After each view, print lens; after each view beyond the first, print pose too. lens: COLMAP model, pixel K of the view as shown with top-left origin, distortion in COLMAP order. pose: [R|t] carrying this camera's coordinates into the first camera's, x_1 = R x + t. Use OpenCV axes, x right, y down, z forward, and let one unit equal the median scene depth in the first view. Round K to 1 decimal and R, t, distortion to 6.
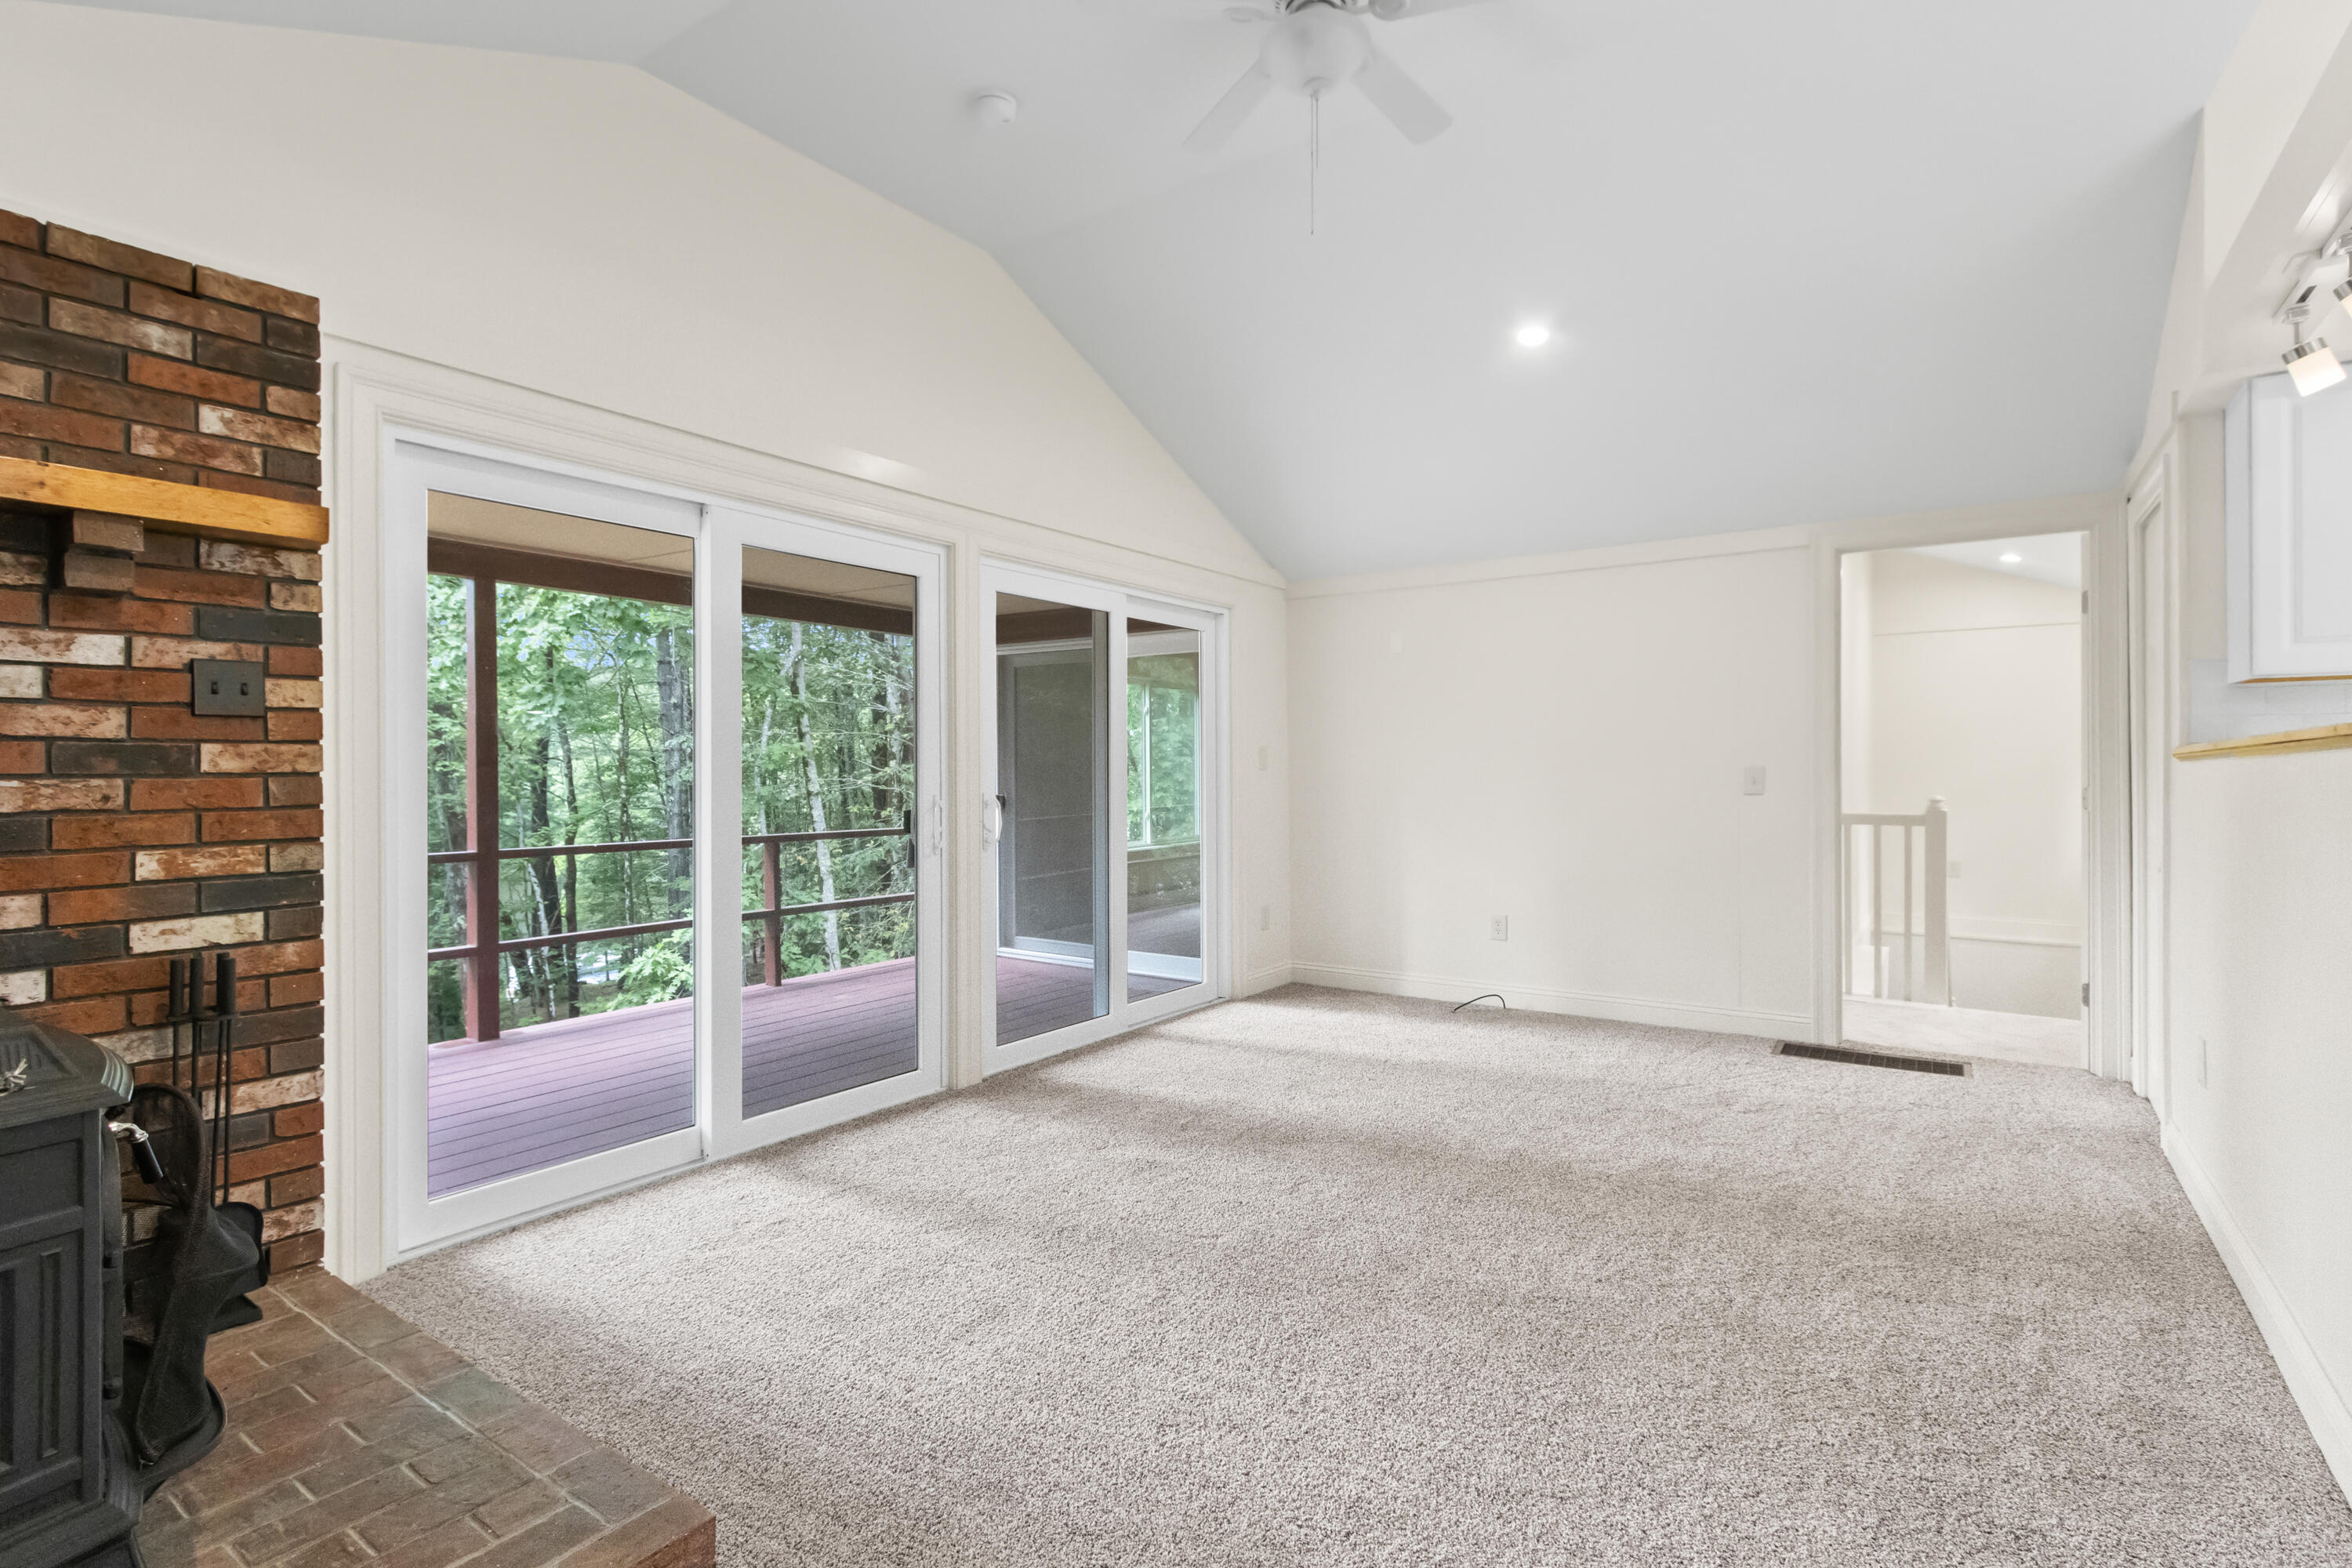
lens RADIAL K [[1105.1, 0, 1170.1], [0, 1105.1, 771.2], [0, 0, 1]] dist [0.002183, -0.000885]
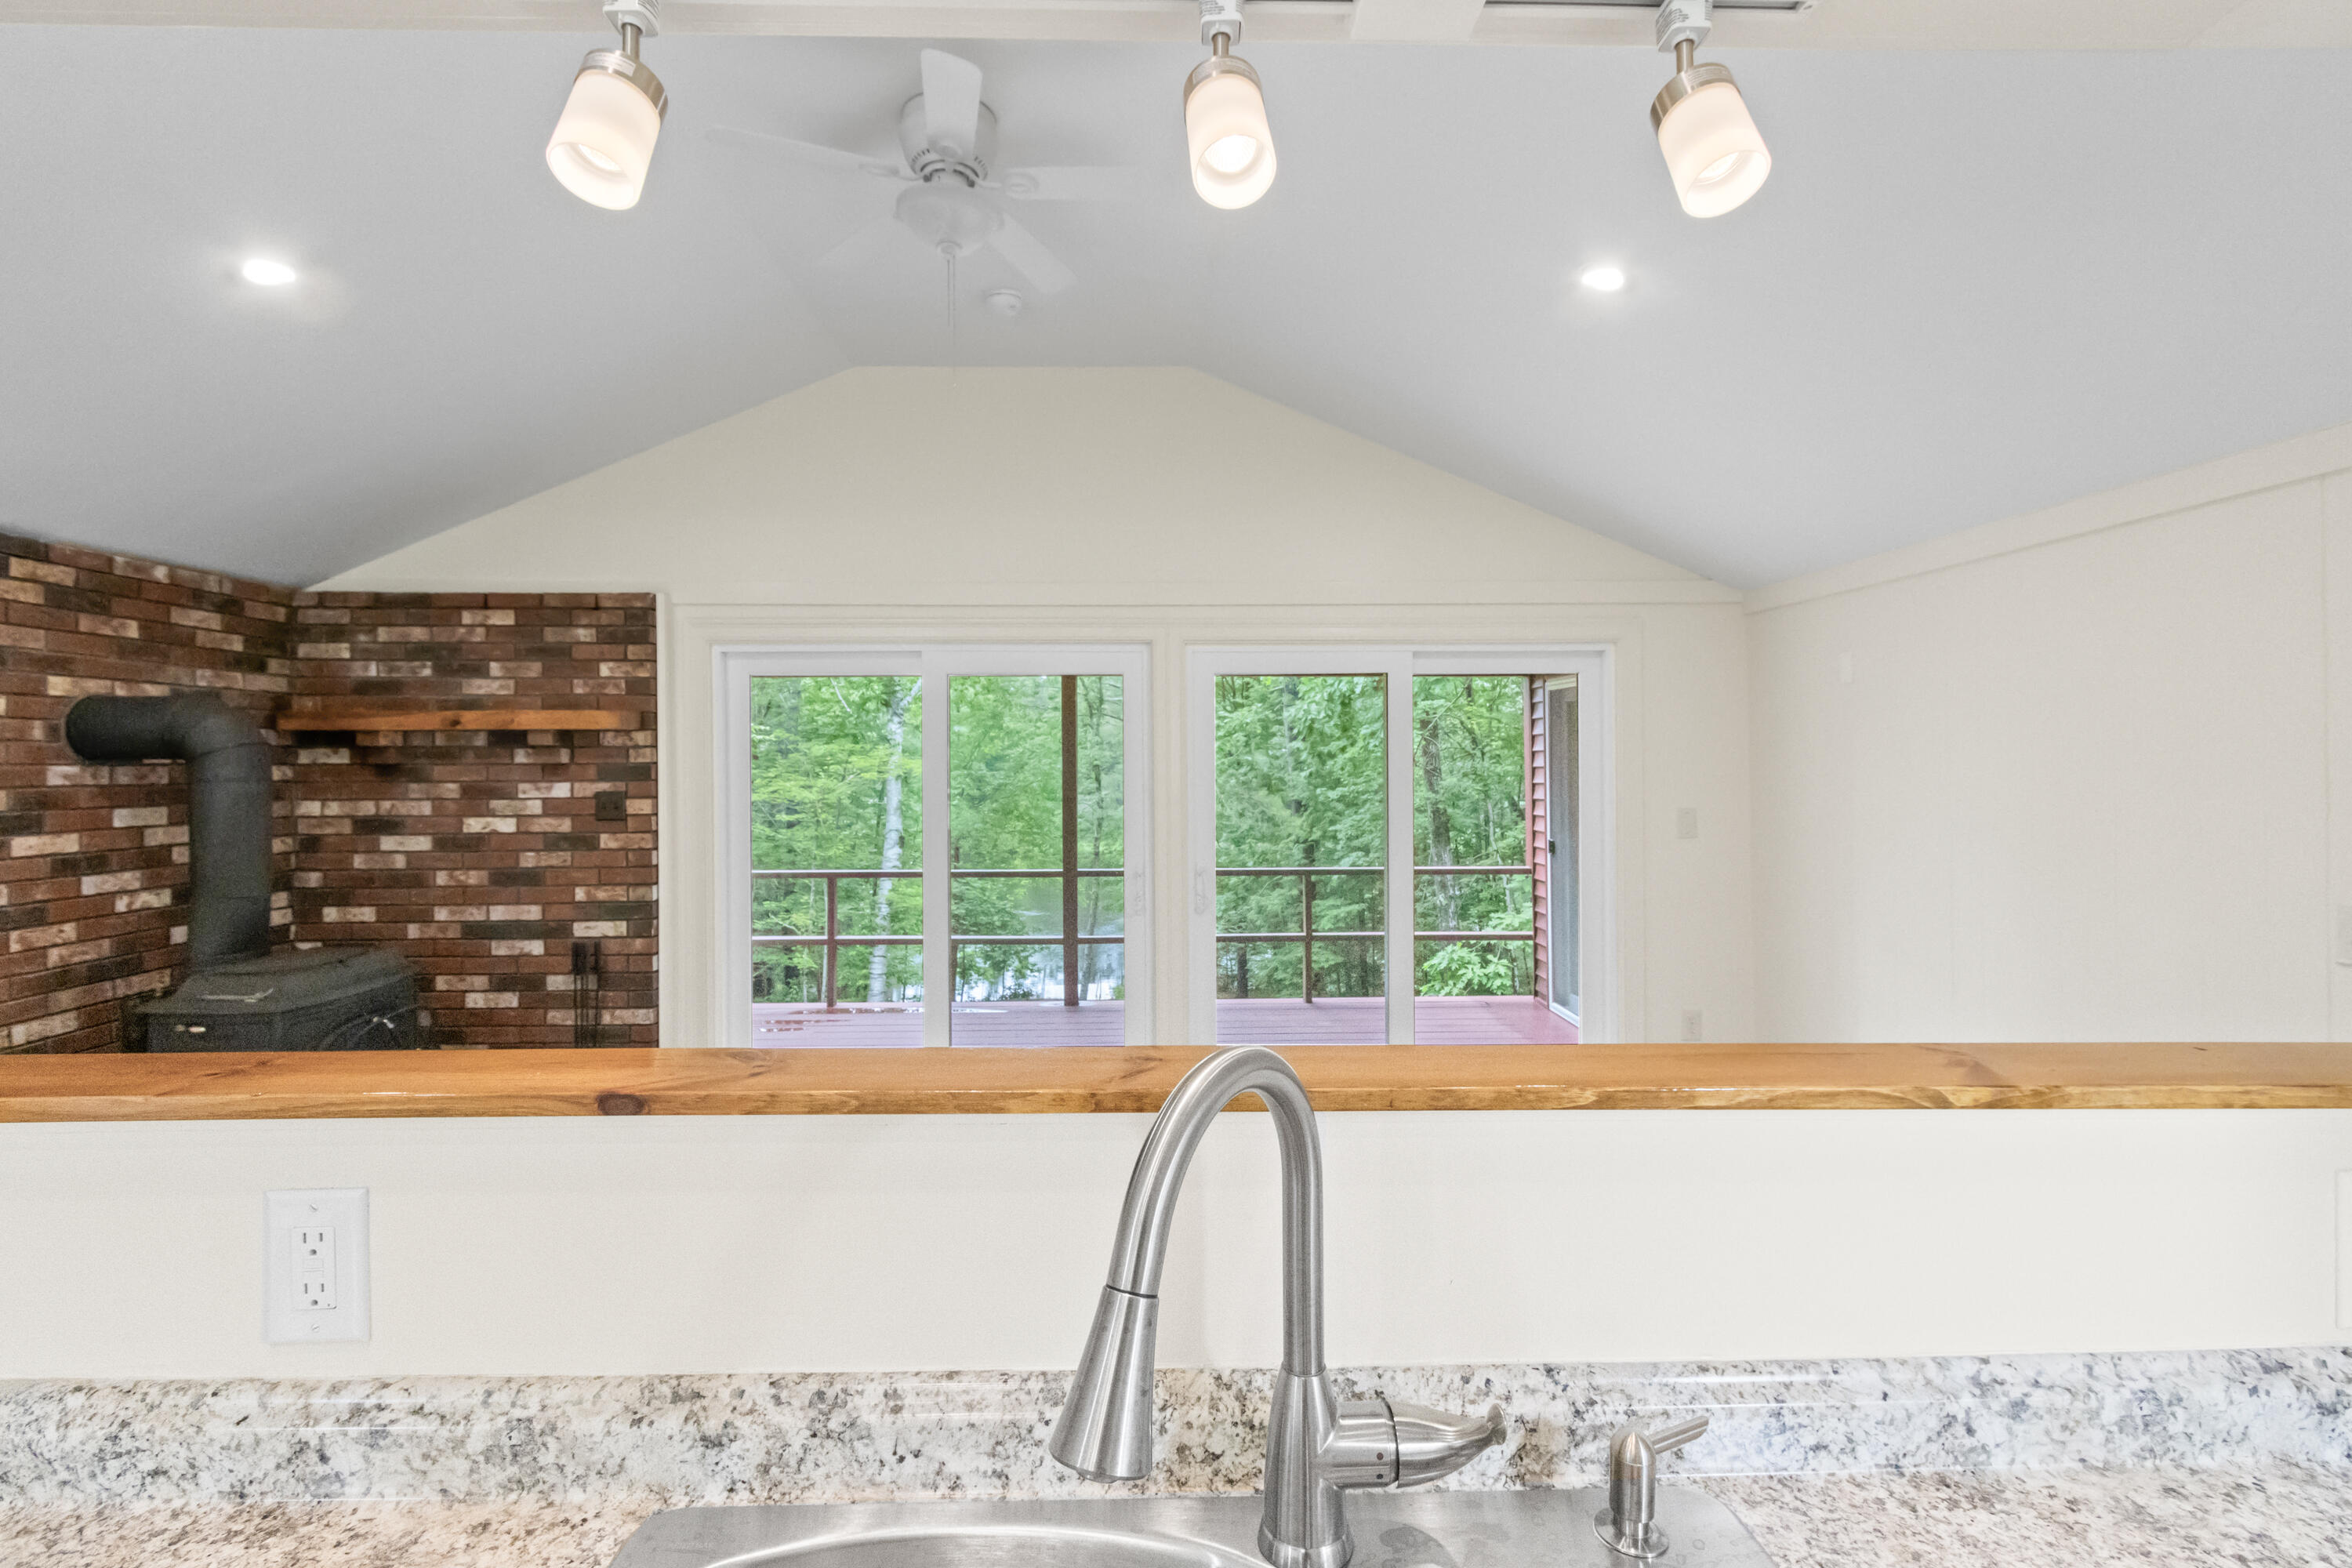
lens RADIAL K [[1105.1, 0, 1185.7], [0, 1105.1, 767.8], [0, 0, 1]] dist [0.002183, -0.000885]
pose [[0.605512, 0.005138, -0.795820, 1.319554], [0.002223, 0.999964, 0.008147, -0.155329], [0.795833, -0.006703, 0.605479, 0.625993]]
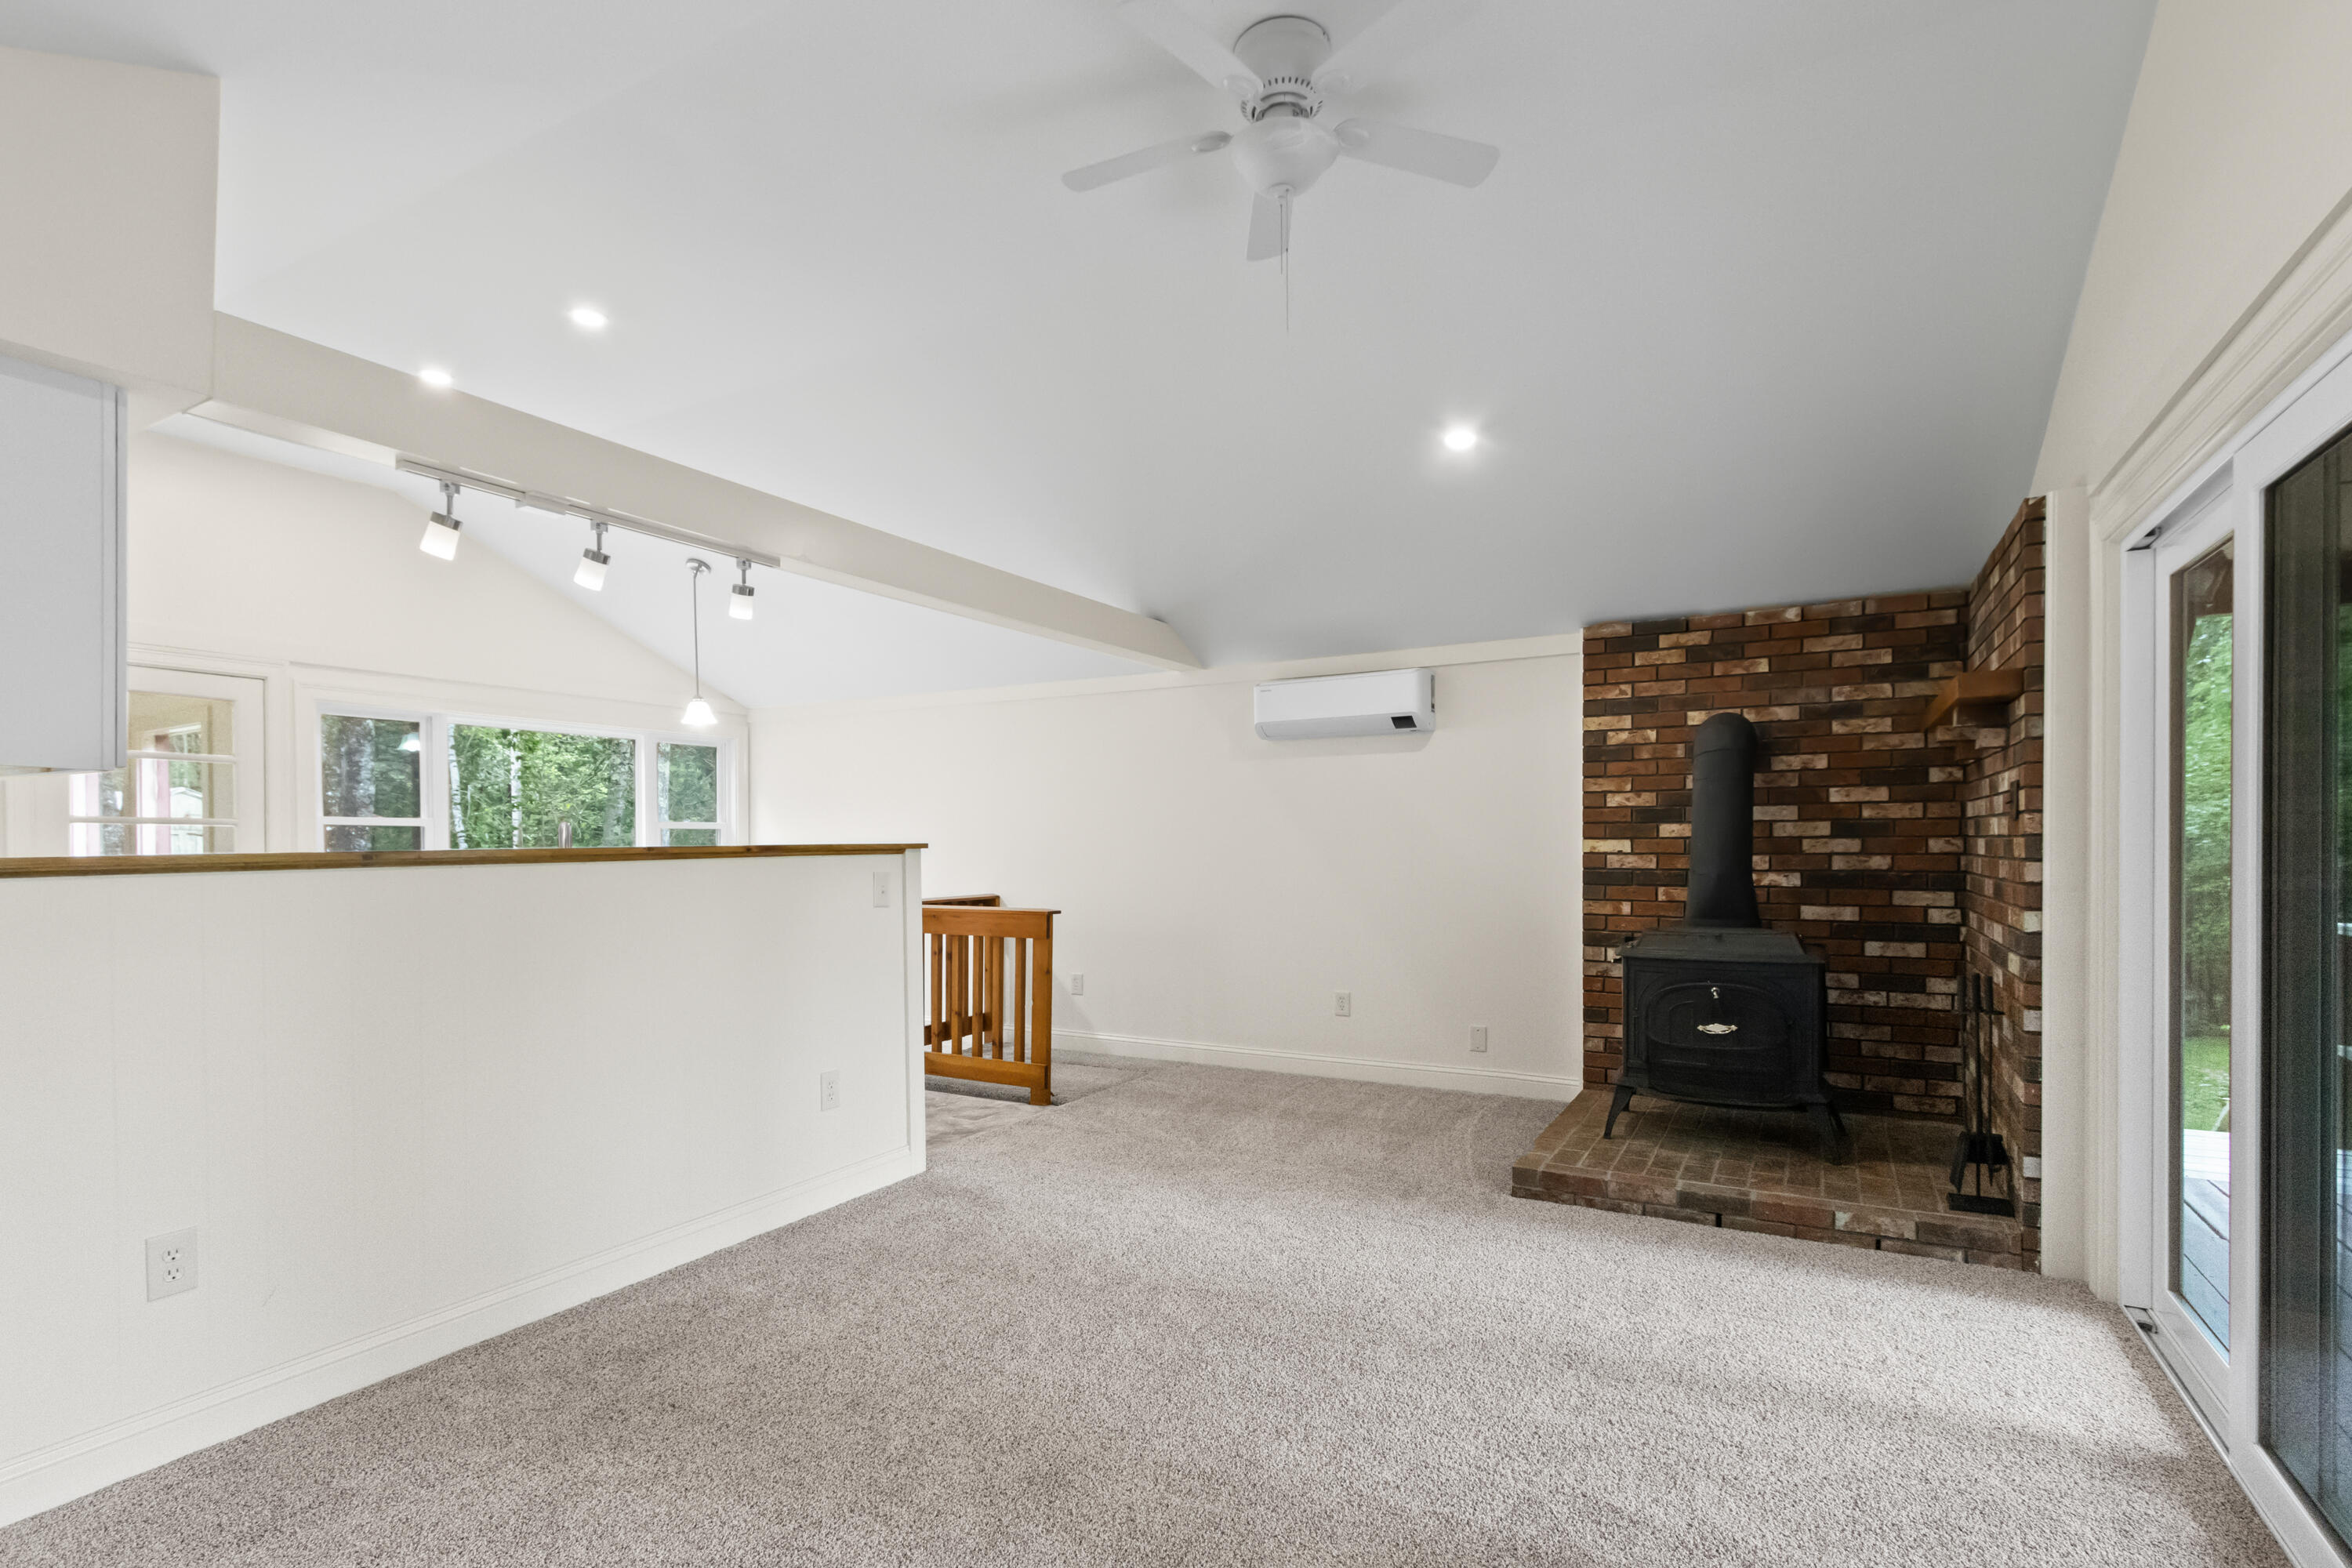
lens RADIAL K [[1105.1, 0, 1157.5], [0, 1105.1, 865.8], [0, 0, 1]] dist [0.002183, -0.000885]
pose [[-0.995929, 0.013436, -0.089136, 0.405761], [0.011557, 0.999701, 0.021562, -0.031722], [0.089399, 0.020444, -0.995786, 2.349336]]
